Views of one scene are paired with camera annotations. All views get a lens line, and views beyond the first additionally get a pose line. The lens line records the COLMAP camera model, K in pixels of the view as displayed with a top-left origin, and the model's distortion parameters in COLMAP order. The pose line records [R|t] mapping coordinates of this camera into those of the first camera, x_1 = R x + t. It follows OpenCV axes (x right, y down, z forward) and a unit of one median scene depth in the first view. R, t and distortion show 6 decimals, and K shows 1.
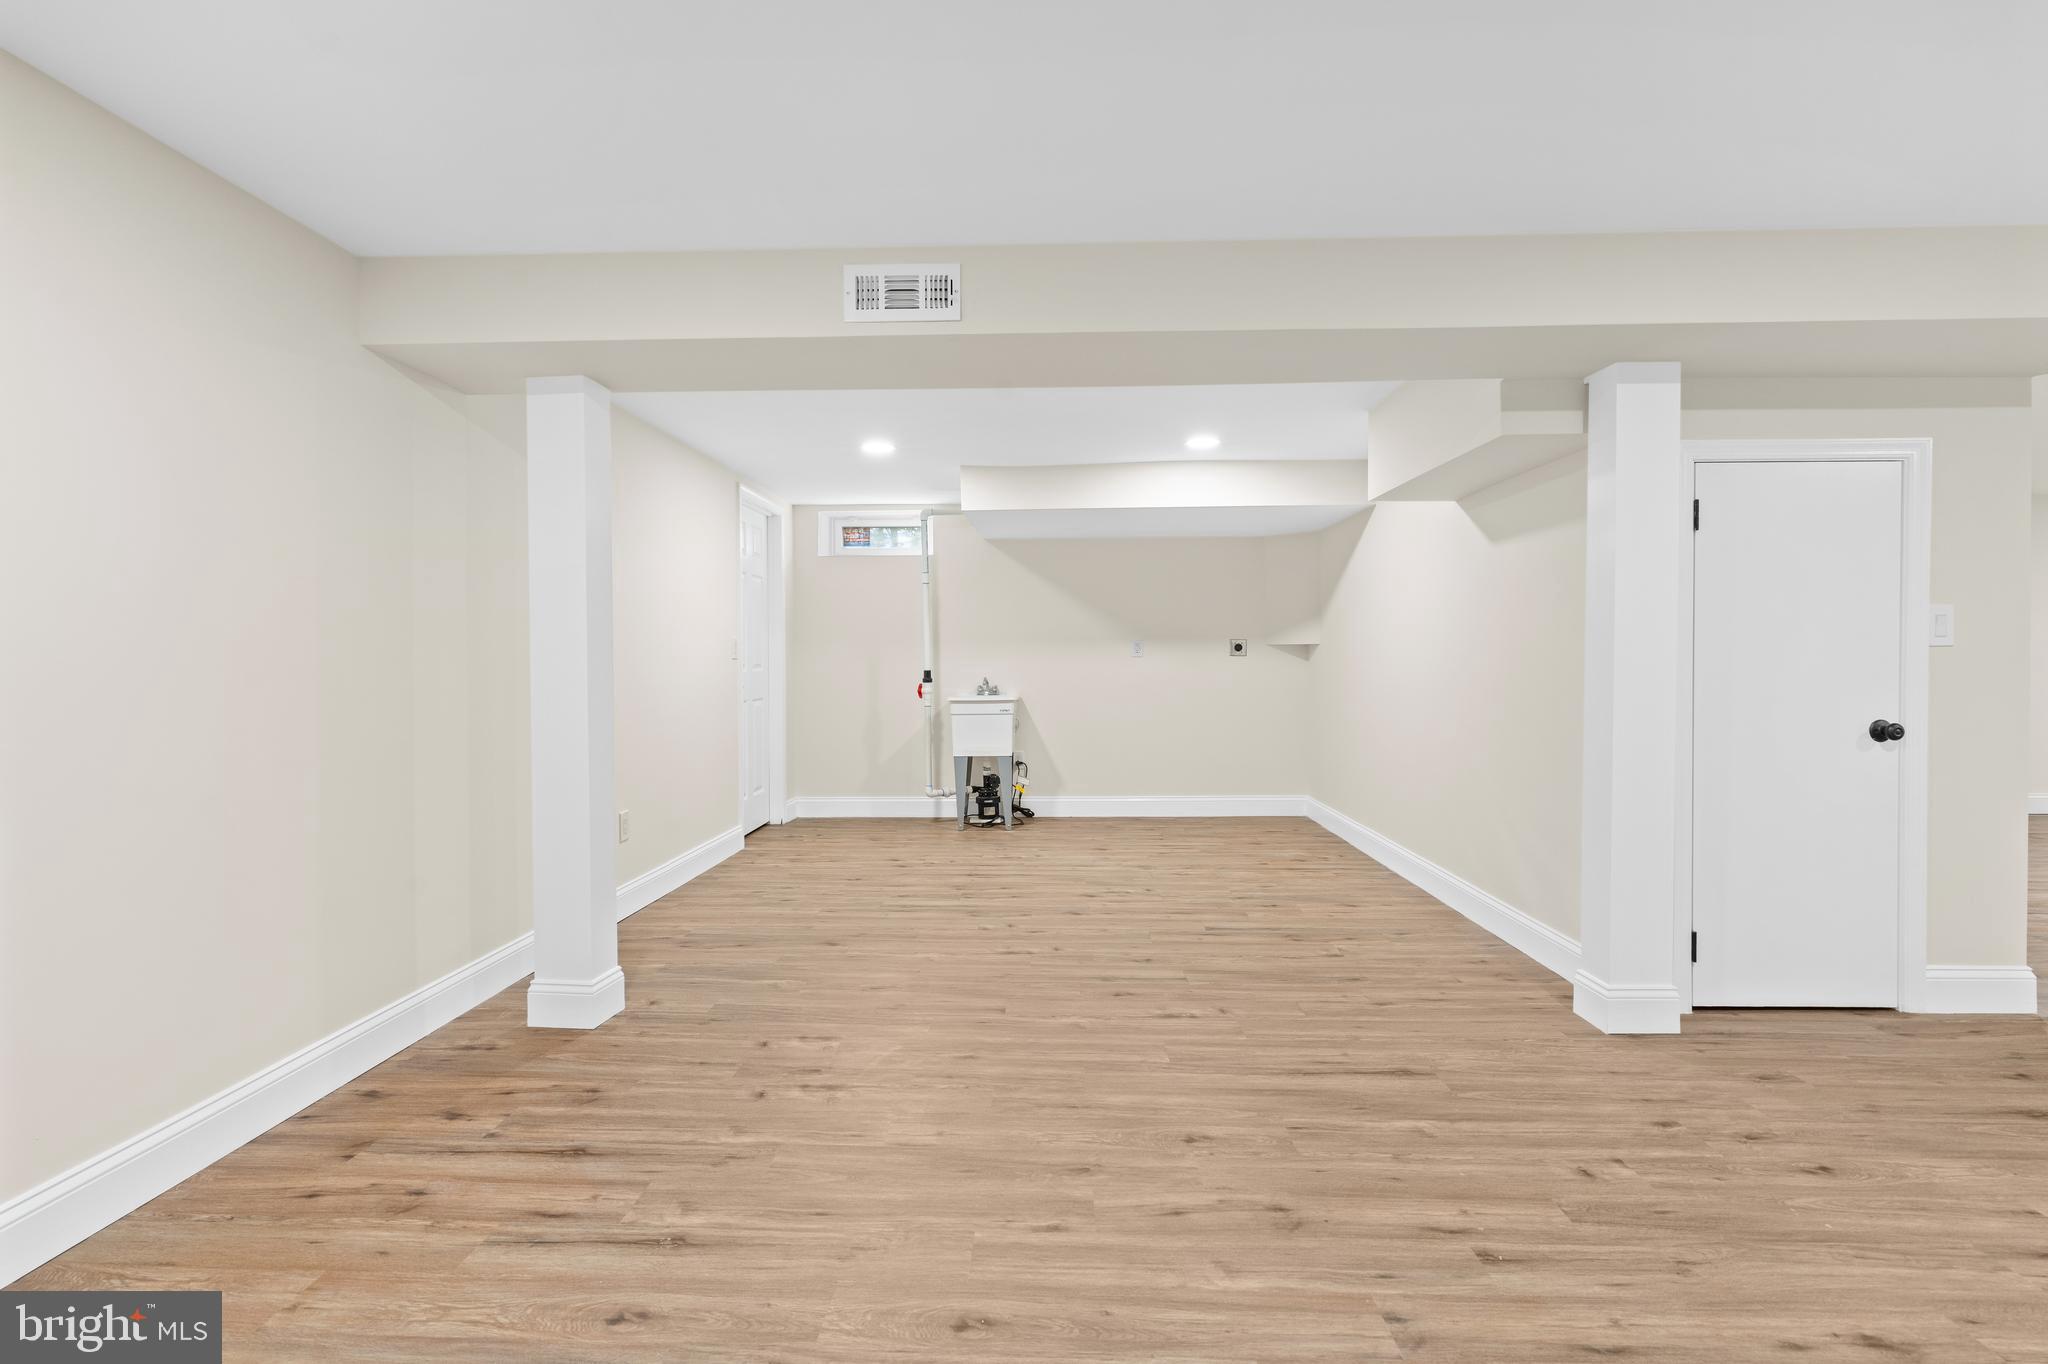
lens RADIAL K [[937.1, 0, 1015.3], [0, 937.1, 675.8], [0, 0, 1]] dist [-0.006239, 0.002615]
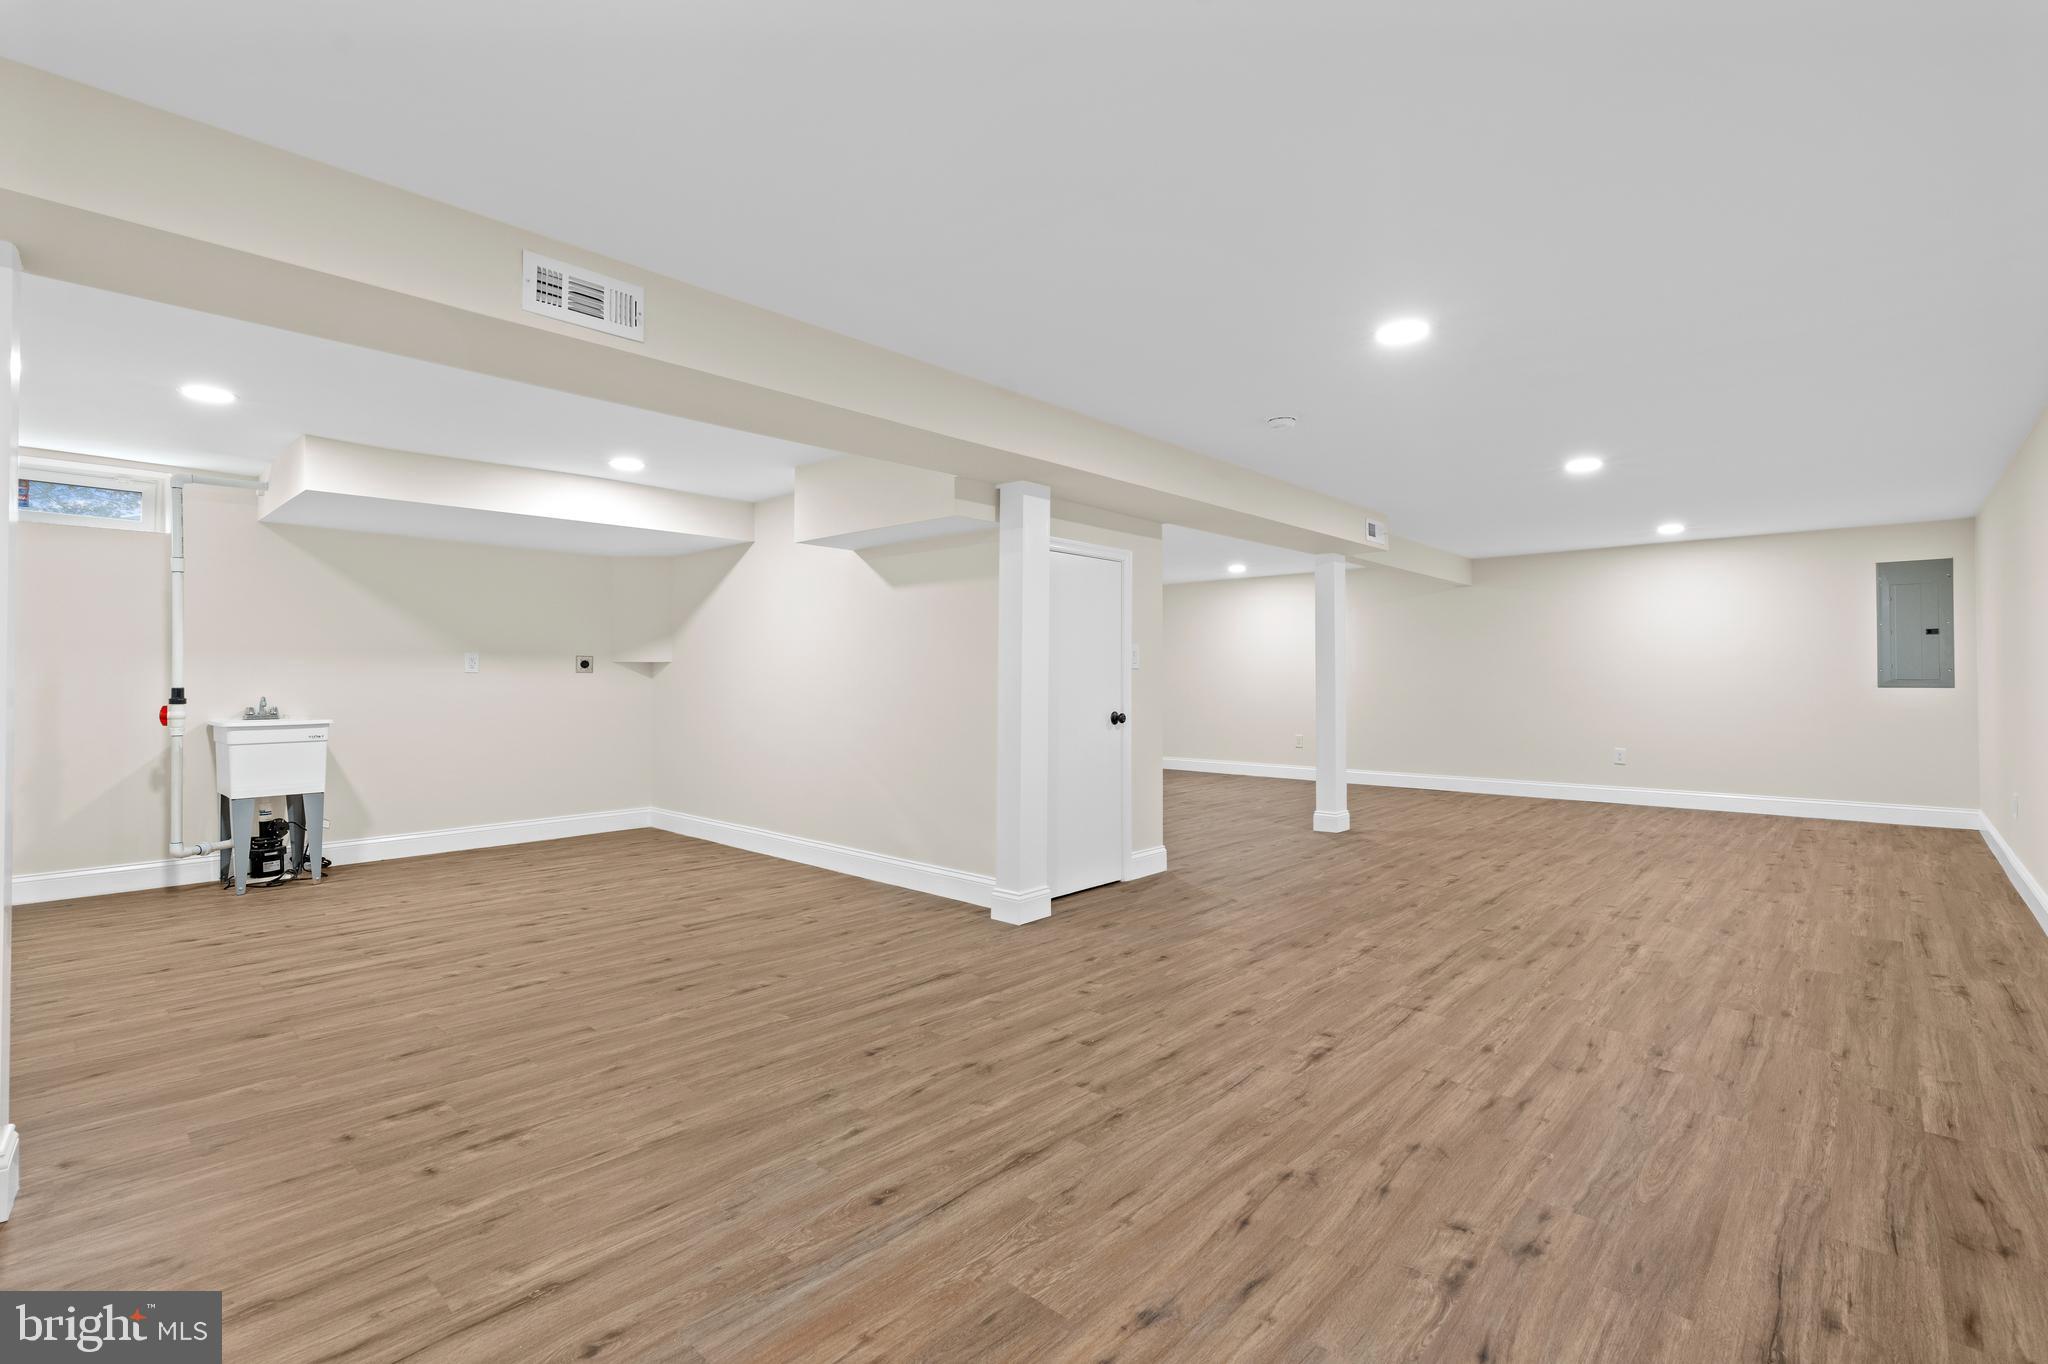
lens RADIAL K [[937.1, 0, 1015.3], [0, 937.1, 675.8], [0, 0, 1]] dist [-0.006239, 0.002615]
pose [[0.653226, 0.006877, 0.757132, -0.515793], [0.010049, 0.999792, -0.017751, 0.010210], [-0.757096, 0.019204, 0.653021, 0.017712]]
